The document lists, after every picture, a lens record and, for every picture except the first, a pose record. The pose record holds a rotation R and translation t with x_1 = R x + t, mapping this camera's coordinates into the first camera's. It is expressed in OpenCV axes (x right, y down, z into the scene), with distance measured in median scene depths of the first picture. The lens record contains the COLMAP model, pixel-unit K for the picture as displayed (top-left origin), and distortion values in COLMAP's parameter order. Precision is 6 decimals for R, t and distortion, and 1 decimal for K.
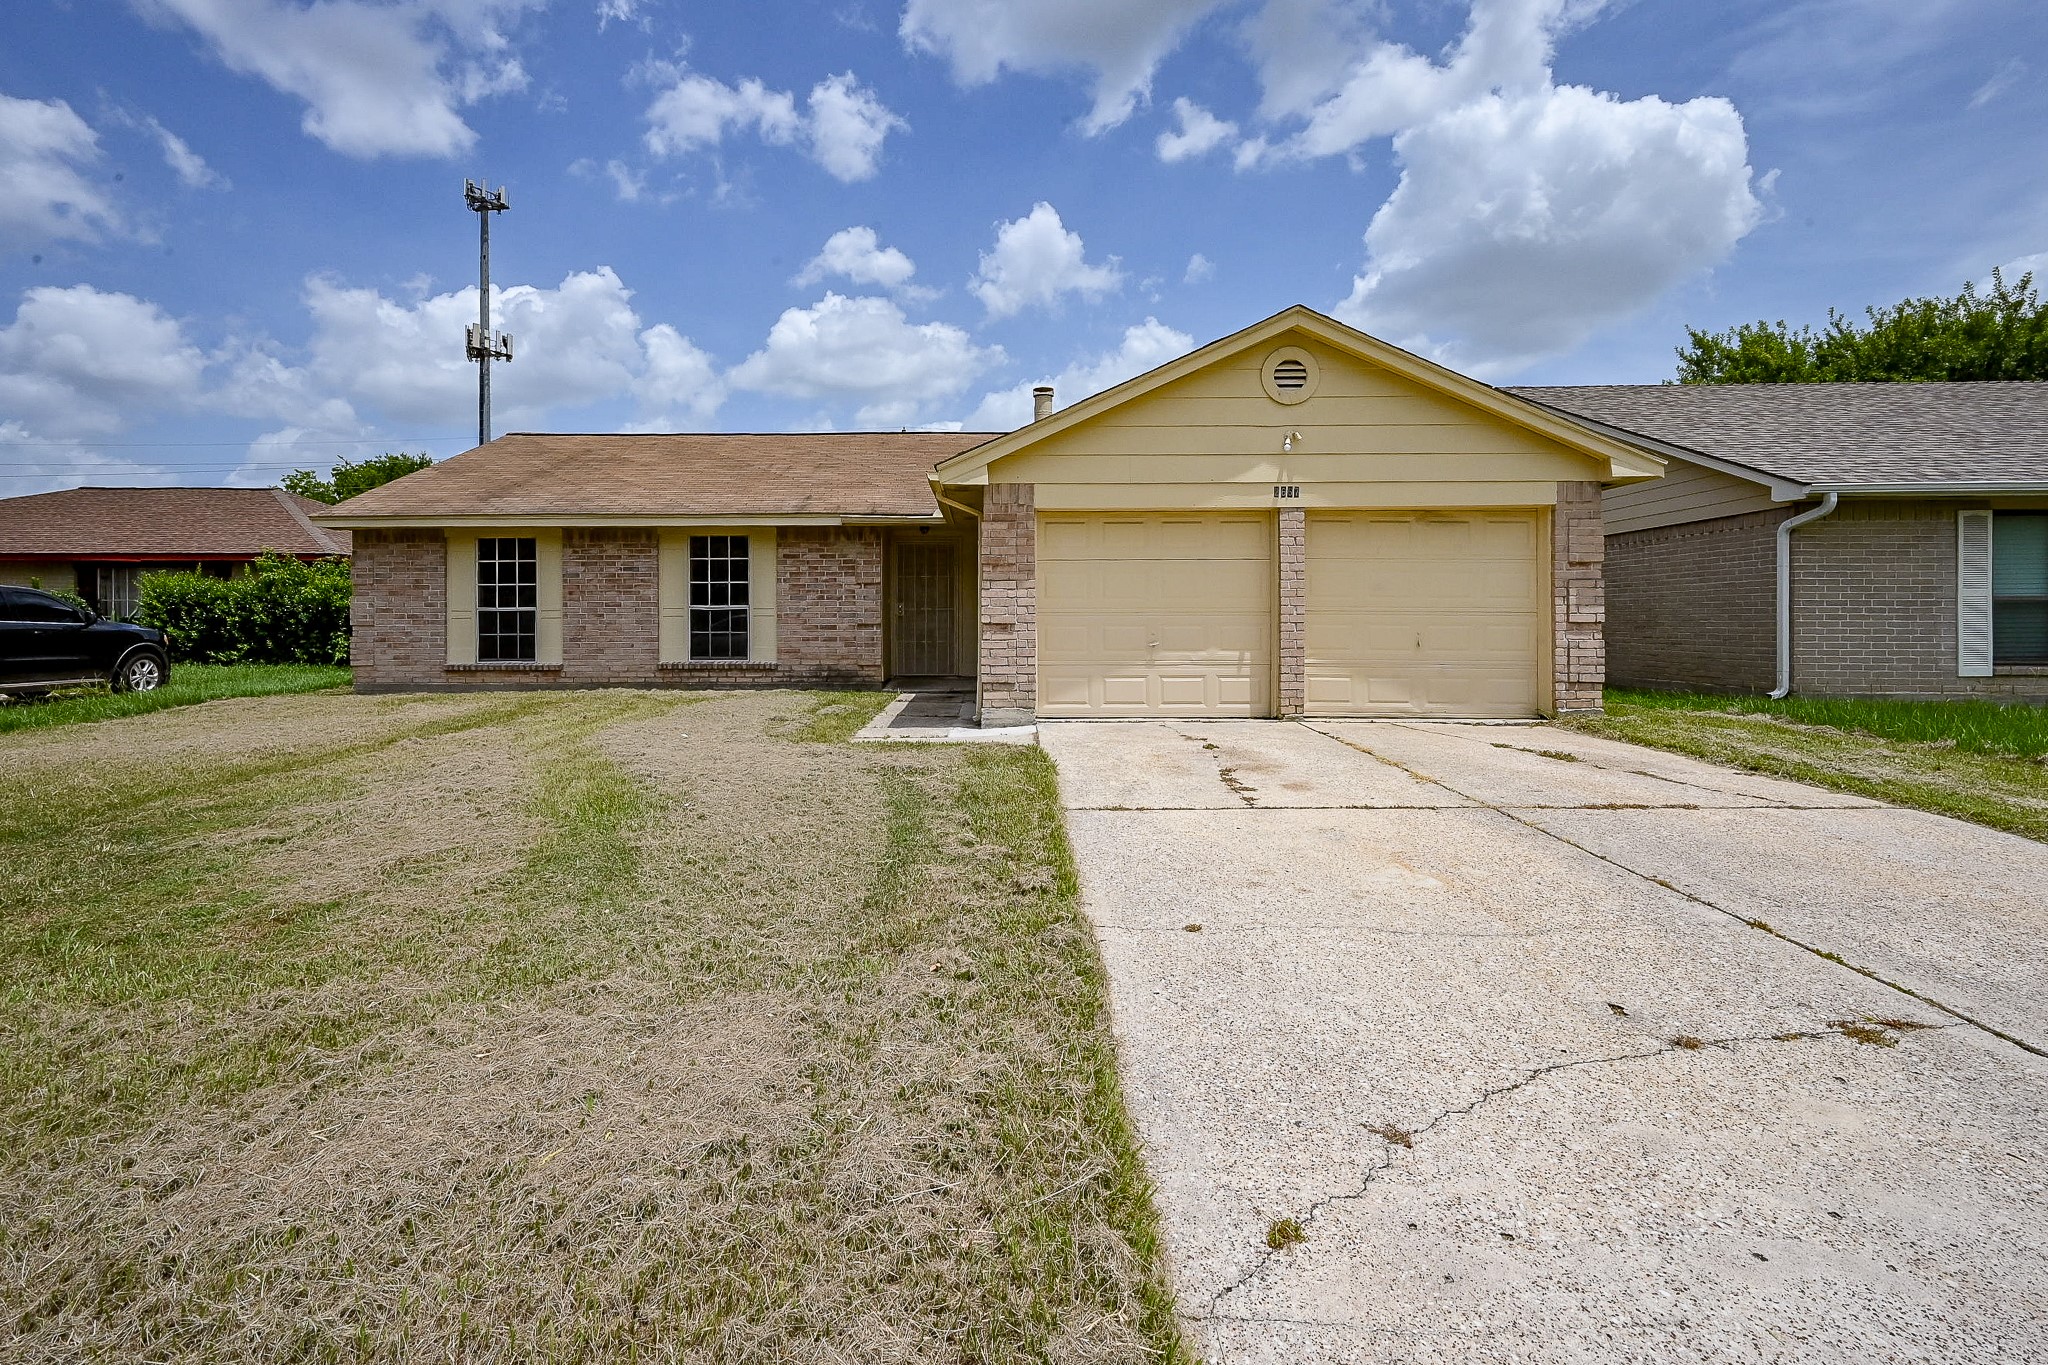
lens RADIAL K [[950.0, 0, 948.0], [0, 950.0, 637.1], [0, 0, 1]] dist [0.003044, -0.001606]
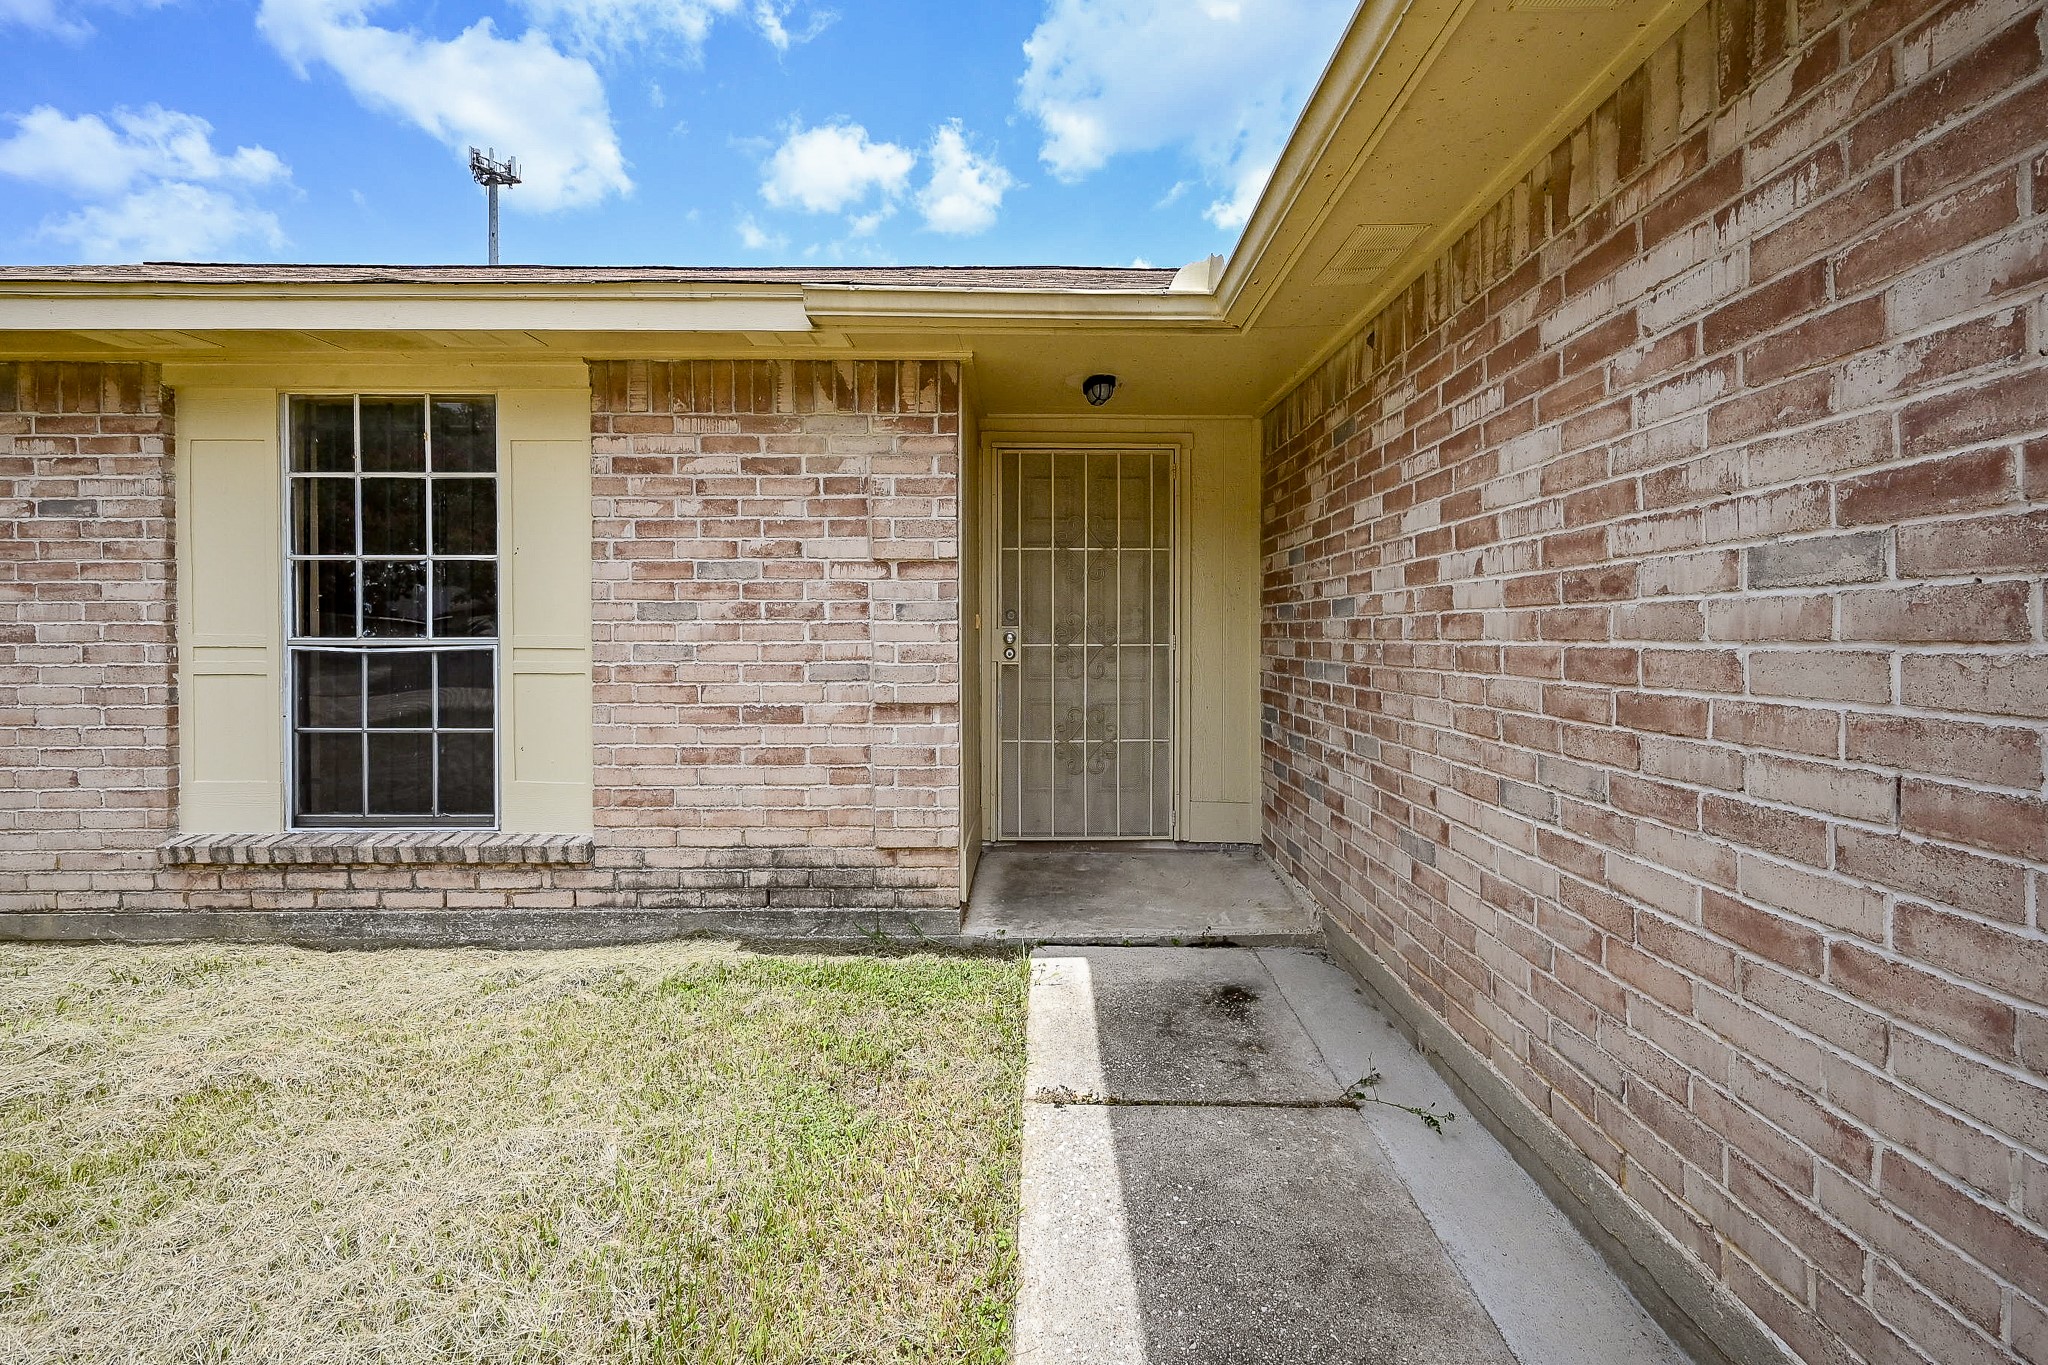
lens RADIAL K [[862.3, 0, 1026.3], [0, 862.3, 647.1], [0, 0, 1]] dist [-0.000490, -0.000603]
pose [[0.999185, 0.000345, 0.040358, -0.059510], [-0.000327, 1.000000, -0.000441, -0.029978], [-0.040358, 0.000427, 0.999185, 0.725671]]
